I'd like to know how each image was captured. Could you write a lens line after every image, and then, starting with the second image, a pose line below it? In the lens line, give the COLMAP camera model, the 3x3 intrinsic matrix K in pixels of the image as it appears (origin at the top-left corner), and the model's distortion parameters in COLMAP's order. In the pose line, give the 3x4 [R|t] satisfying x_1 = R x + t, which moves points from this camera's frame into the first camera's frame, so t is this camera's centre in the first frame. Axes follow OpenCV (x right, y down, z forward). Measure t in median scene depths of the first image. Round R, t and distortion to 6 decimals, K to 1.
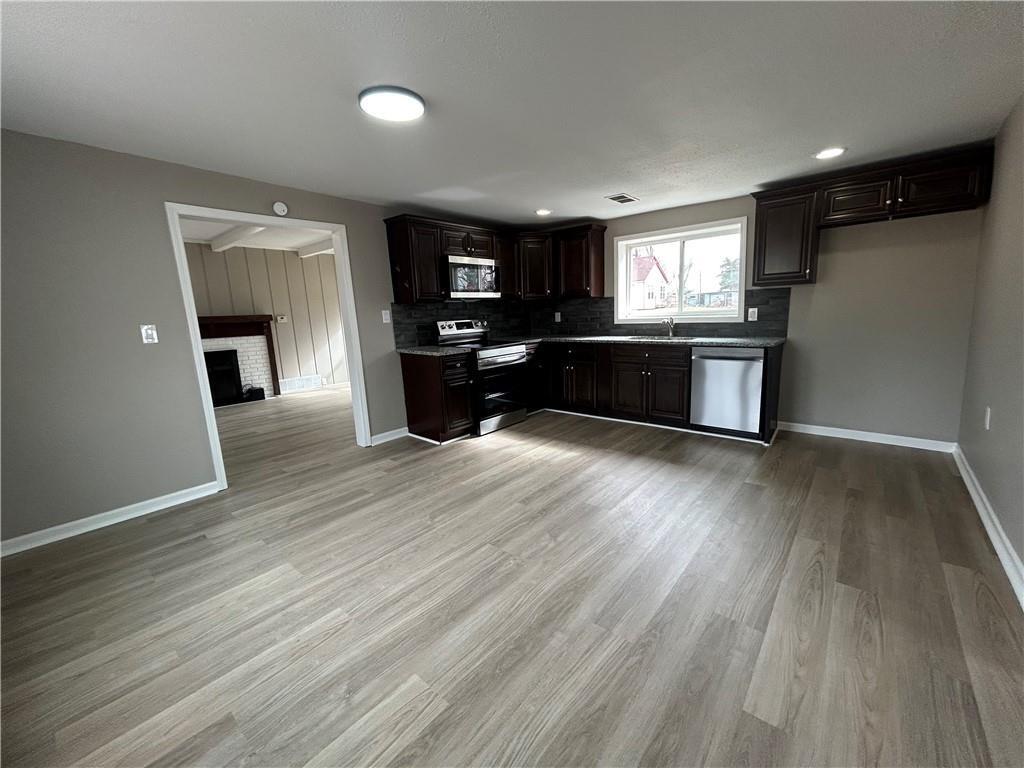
lens RADIAL K [[412.6, 0, 512.0], [0, 412.6, 384.0], [0, 0, 1]] dist [-0.002173, -0.000232]
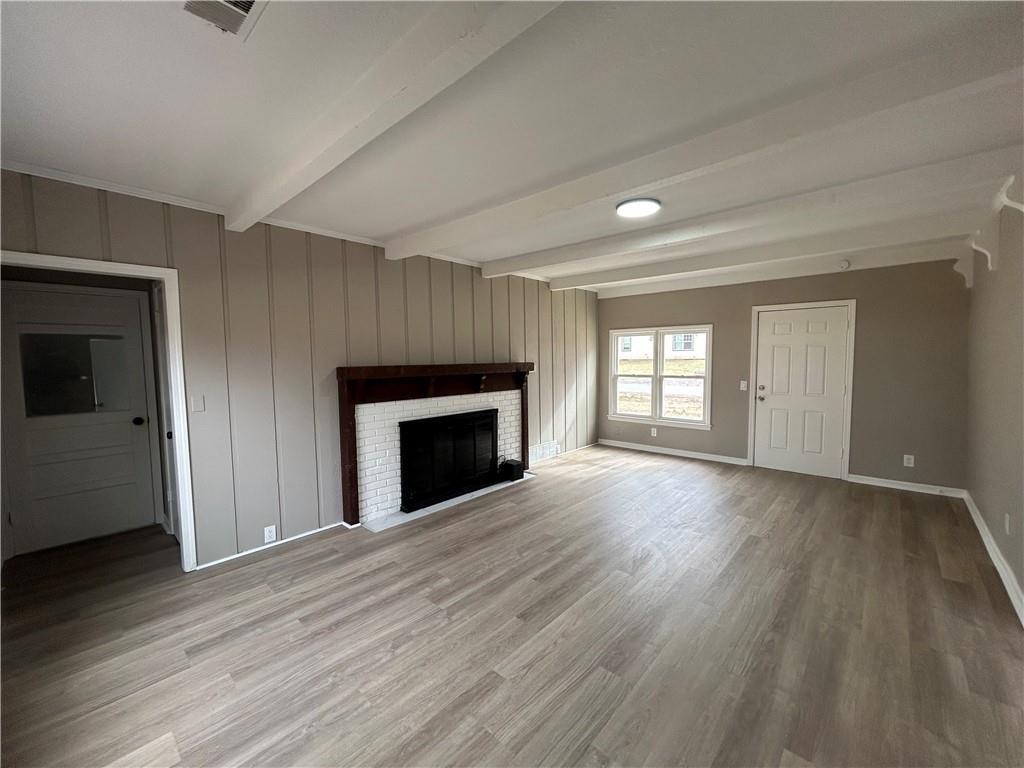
lens RADIAL K [[412.6, 0, 512.0], [0, 412.6, 384.0], [0, 0, 1]] dist [-0.002173, -0.000232]
pose [[0.998590, 0.038007, -0.037066, -1.042067], [-0.041603, 0.993953, -0.101617, -0.090882], [0.032980, 0.103015, 0.994133, 0.454280]]
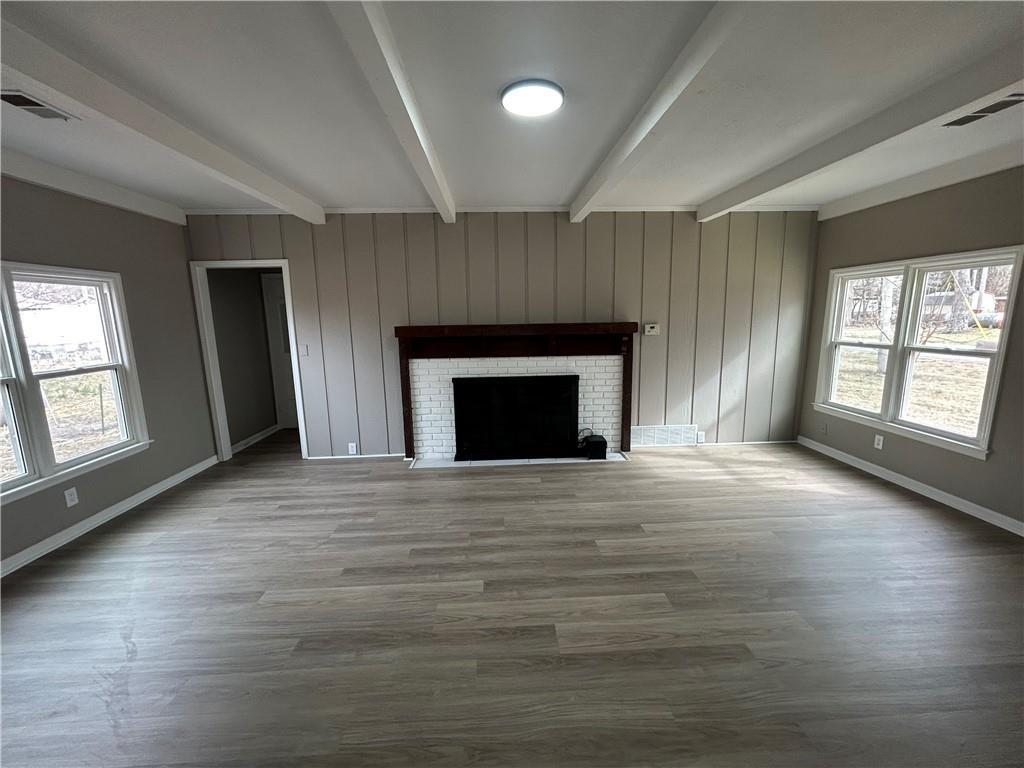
lens RADIAL K [[411.0, 0, 512.0], [0, 411.0, 384.0], [0, 0, 1]] dist [-0.001348, -0.000060]
pose [[0.679893, 0.153902, -0.716980, -0.468887], [-0.136927, 0.987177, 0.082057, -0.183217], [0.720414, 0.042383, 0.692248, 0.813077]]
